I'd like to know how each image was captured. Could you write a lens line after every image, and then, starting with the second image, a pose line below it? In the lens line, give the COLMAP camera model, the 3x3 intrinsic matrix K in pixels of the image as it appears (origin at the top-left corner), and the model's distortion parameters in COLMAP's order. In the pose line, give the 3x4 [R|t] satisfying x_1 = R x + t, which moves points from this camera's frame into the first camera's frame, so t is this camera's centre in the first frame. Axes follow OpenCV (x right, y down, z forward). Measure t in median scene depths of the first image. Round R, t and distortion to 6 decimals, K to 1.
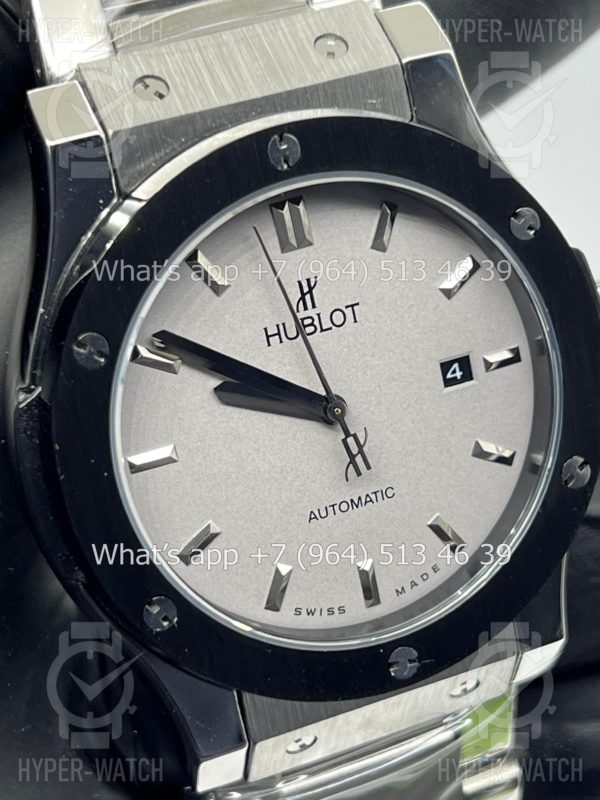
lens RADIAL K [[1849.6, 0, 296.6], [0, 1849.6, 399.7], [0, 0, 1]] dist [0.244426, 0.000000]
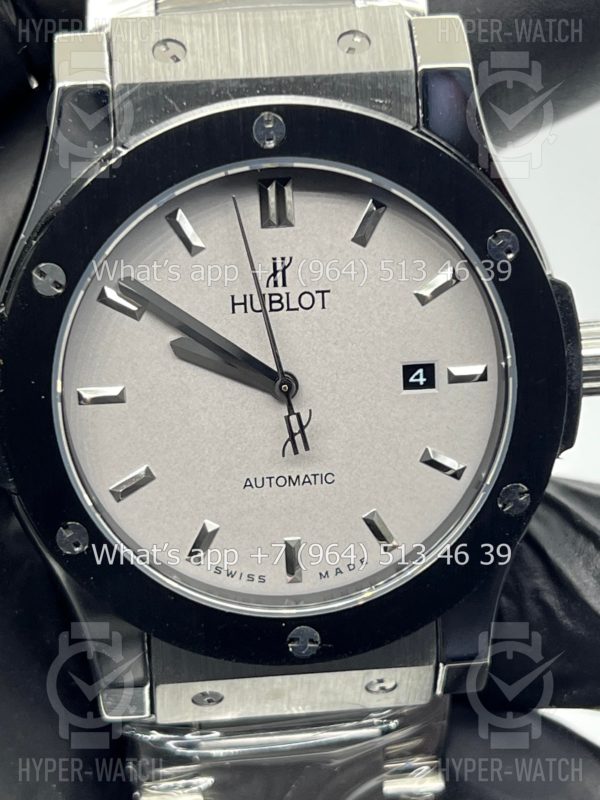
lens RADIAL K [[1849.6, 0, 296.6], [0, 1849.6, 396.6], [0, 0, 1]] dist [0.244426, 0.000000]
pose [[0.955760, 0.202824, -0.213038, 0.248034], [-0.205601, 0.978592, 0.009282, -0.000081], [0.210360, 0.034929, 0.977000, -0.011830]]
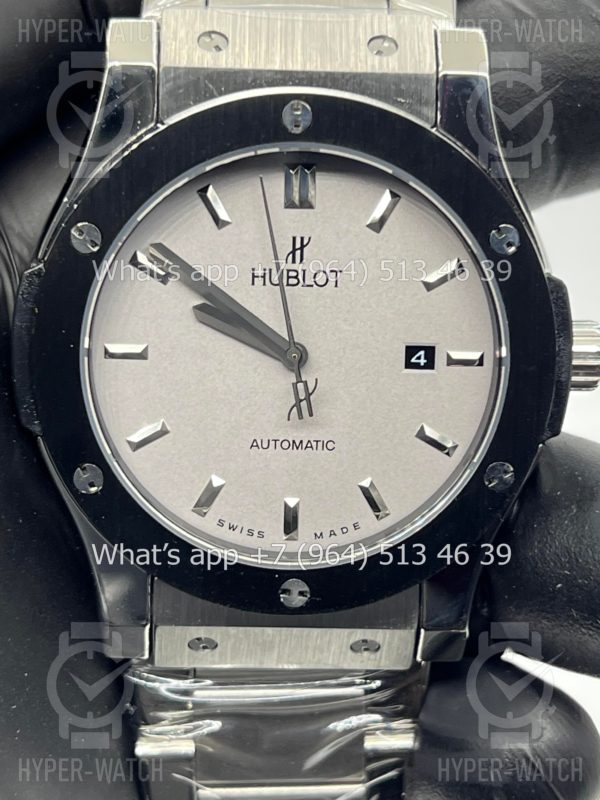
lens RADIAL K [[1849.6, 0, 302.8], [0, 1849.6, 396.2], [0, 0, 1]] dist [0.244426, 0.000000]
pose [[0.931958, 0.264724, -0.247741, 0.308451], [-0.280012, 0.959589, -0.027986, 0.058725], [0.230321, 0.095452, 0.968422, -0.083788]]
